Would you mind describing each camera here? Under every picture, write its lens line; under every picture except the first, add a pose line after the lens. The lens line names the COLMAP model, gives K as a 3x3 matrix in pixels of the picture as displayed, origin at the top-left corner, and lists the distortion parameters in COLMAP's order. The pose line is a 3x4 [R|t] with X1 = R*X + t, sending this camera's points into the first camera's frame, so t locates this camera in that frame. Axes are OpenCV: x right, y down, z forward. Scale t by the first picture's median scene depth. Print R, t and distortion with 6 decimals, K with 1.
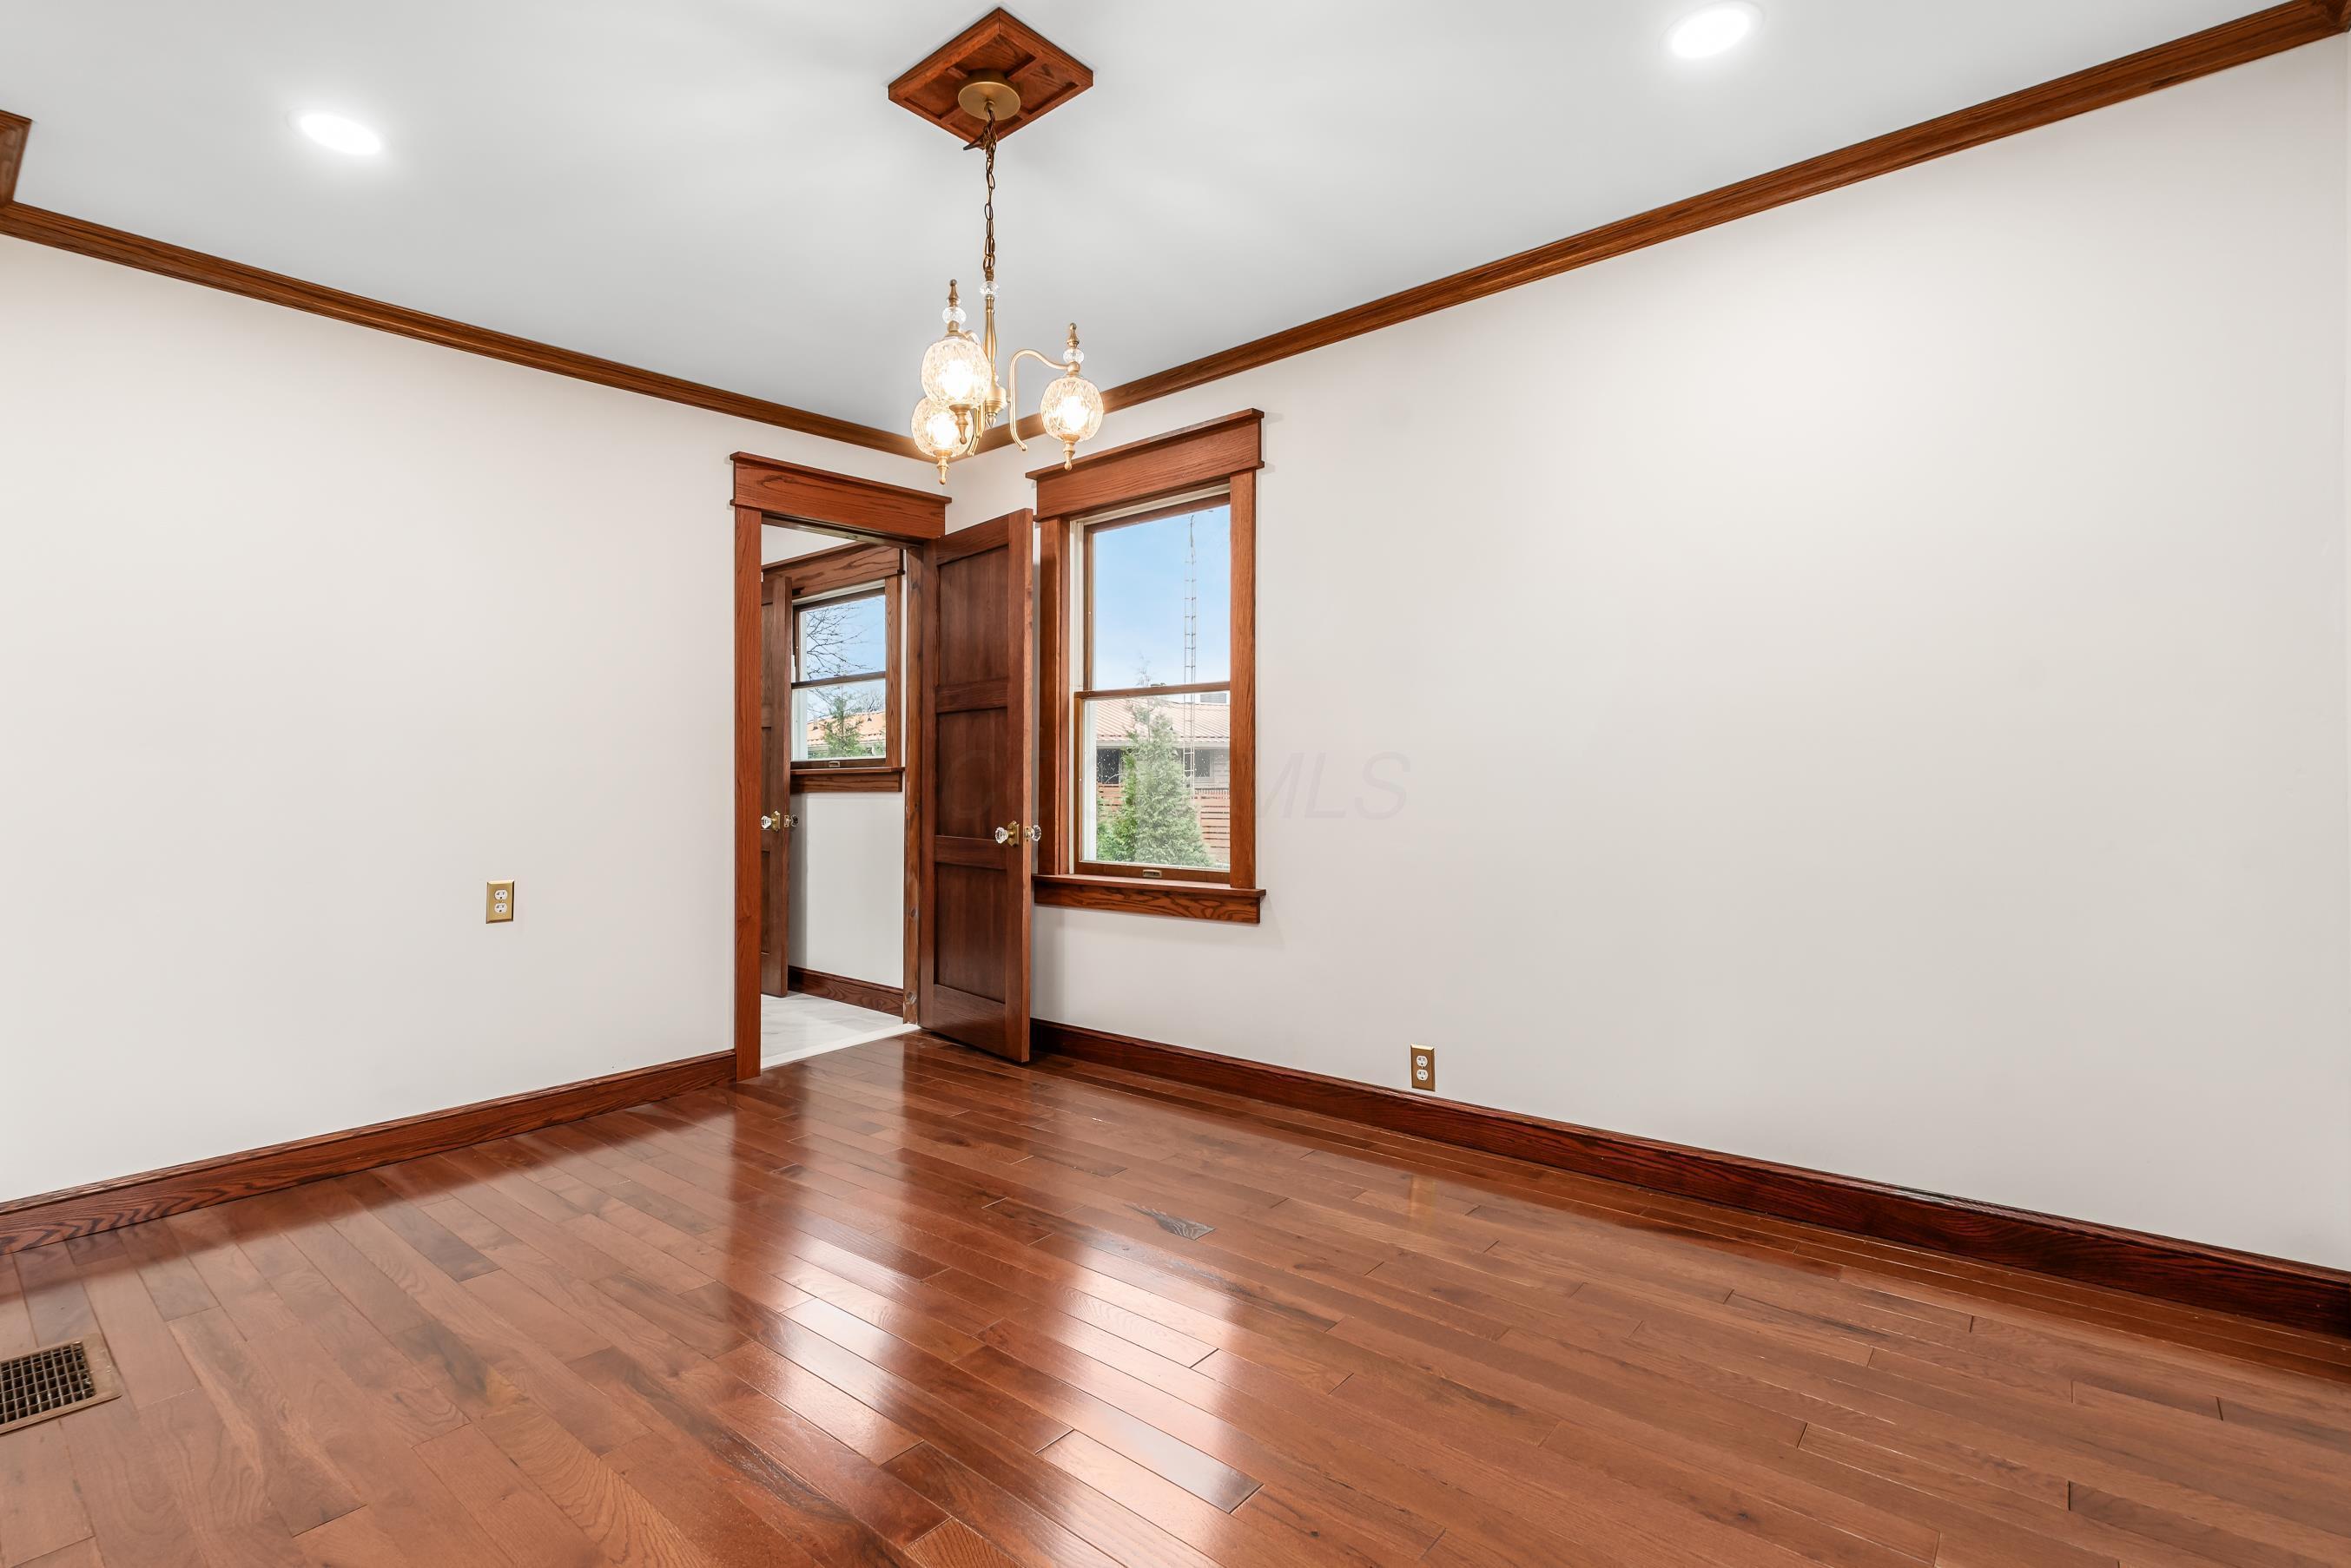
lens RADIAL K [[1068.7, 0, 1196.6], [0, 1068.7, 787.2], [0, 0, 1]] dist [0.001051, -0.000262]
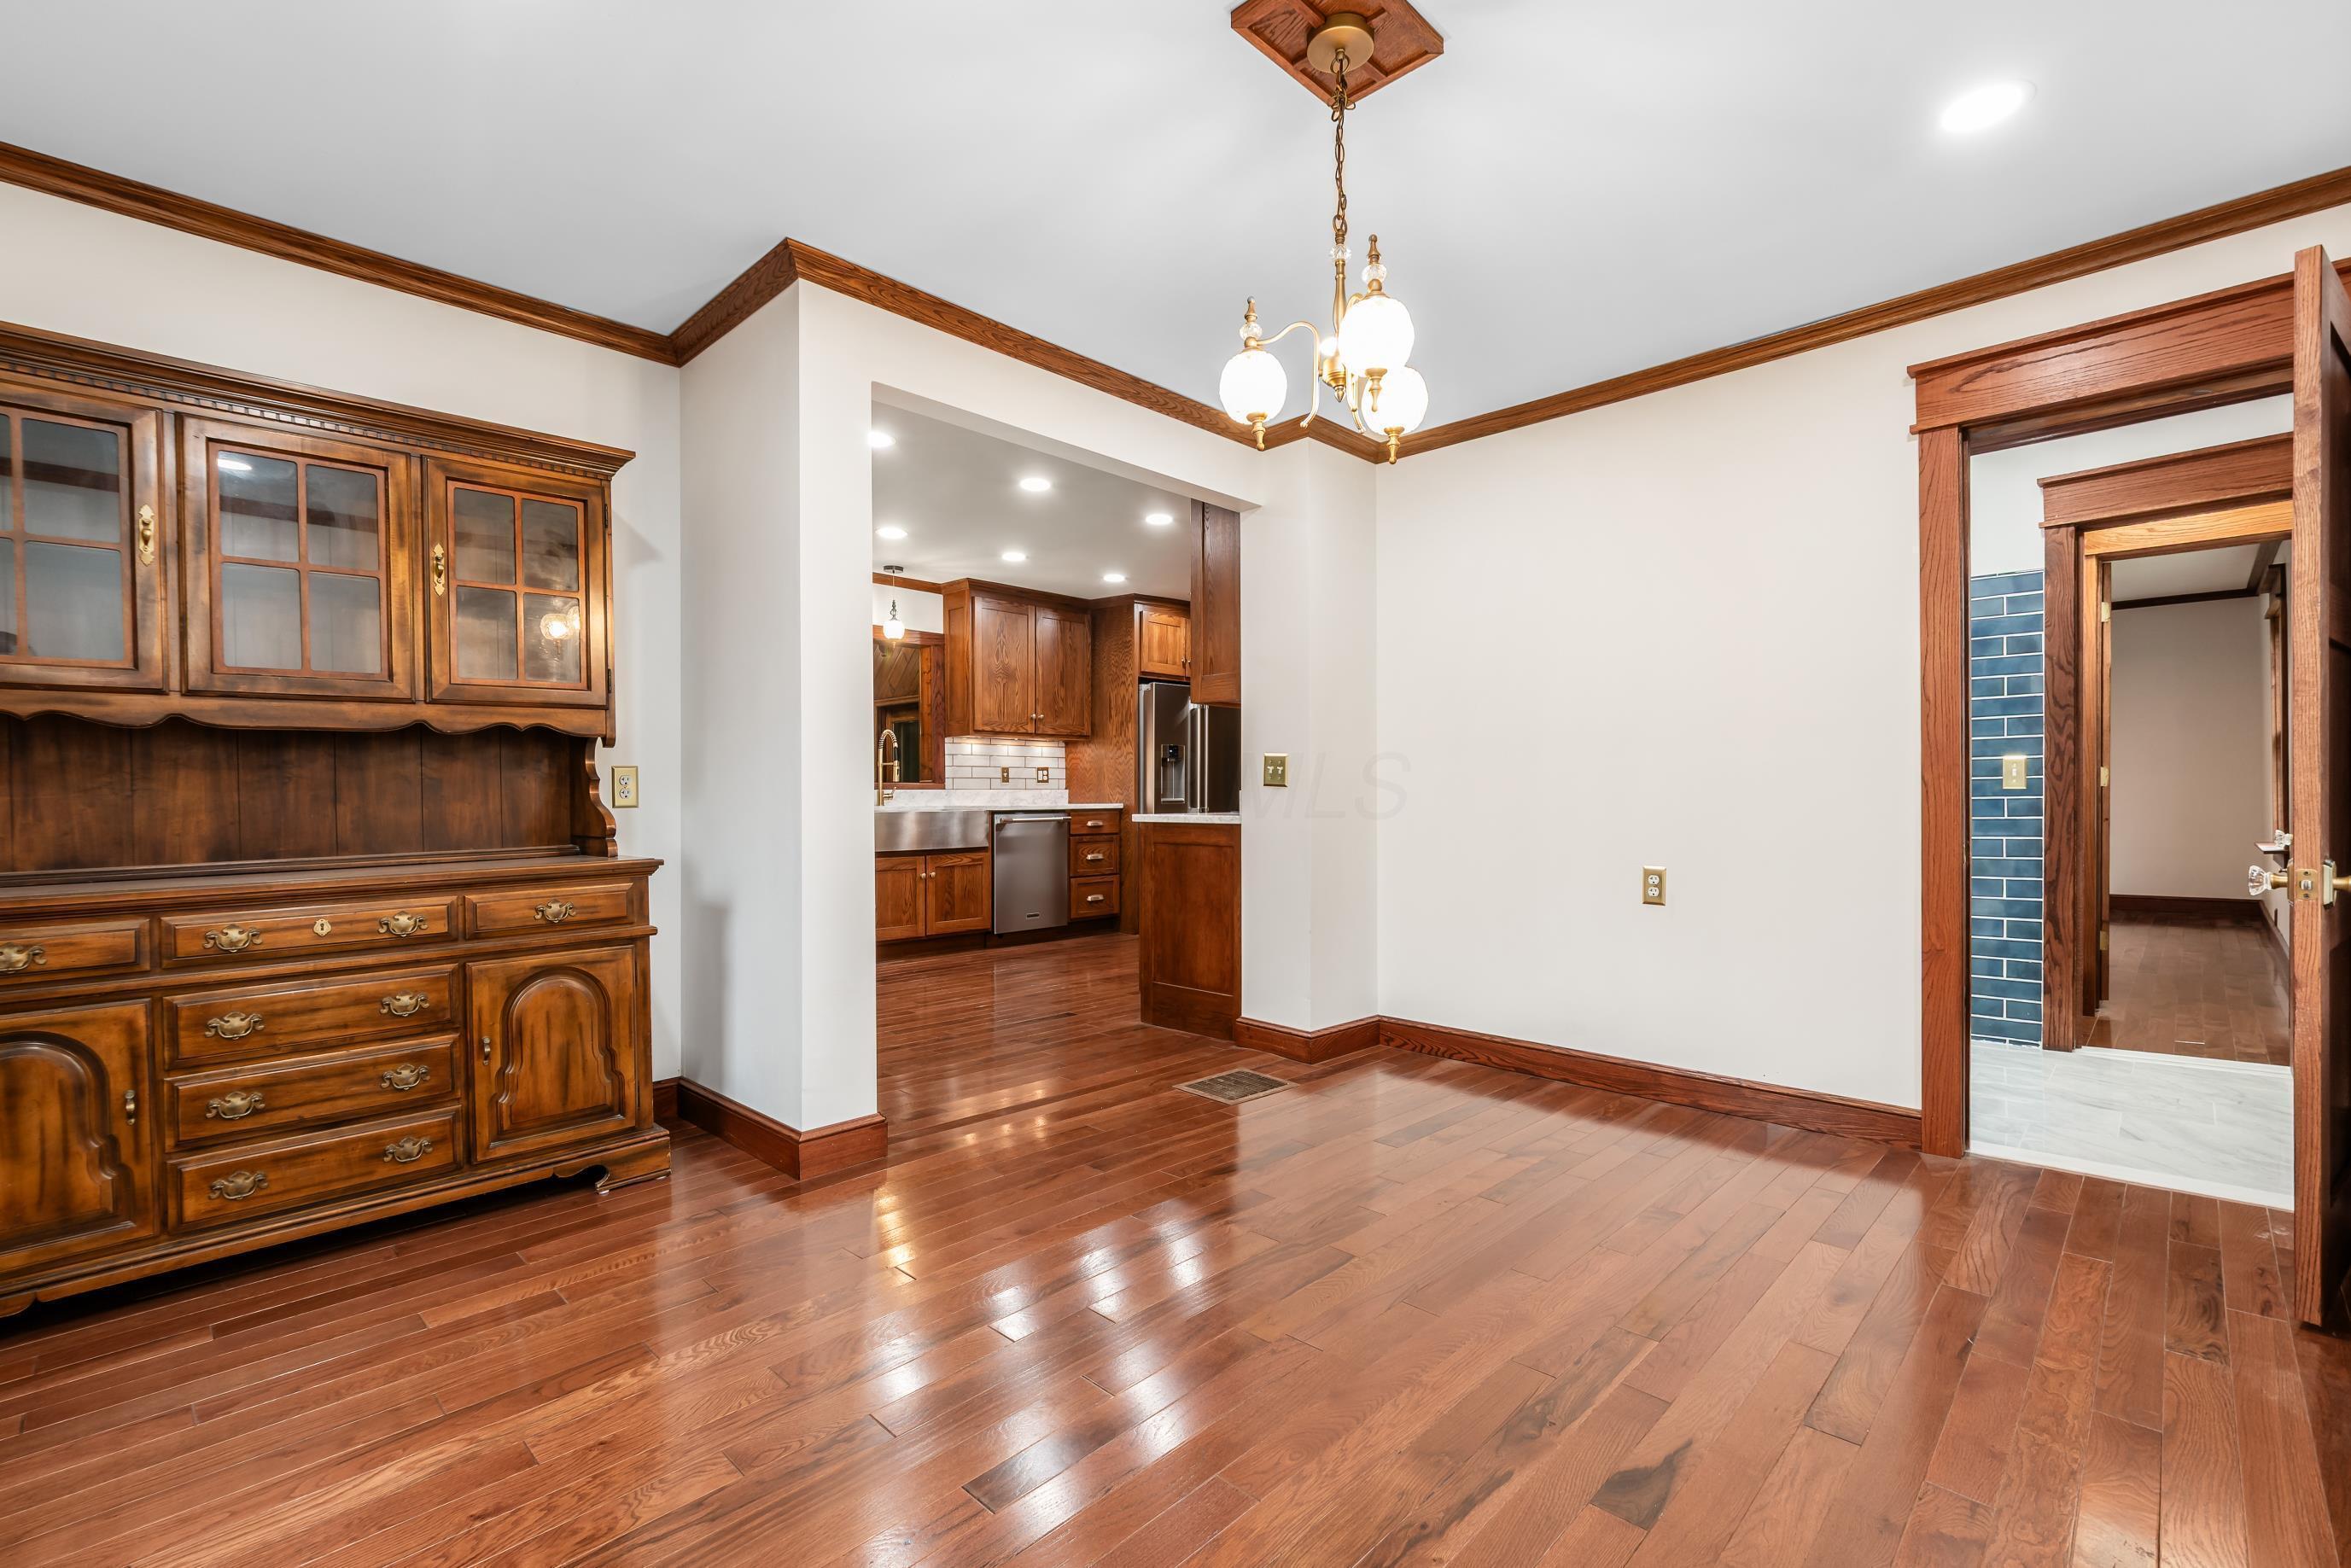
lens RADIAL K [[1068.8, 0, 1196.6], [0, 1068.8, 787.2], [0, 0, 1]] dist [0.001051, -0.000262]
pose [[-0.088860, 0.012486, -0.995966, 0.503076], [-0.003915, 0.999909, 0.012885, -0.007437], [0.996036, 0.005044, -0.088803, 0.643816]]
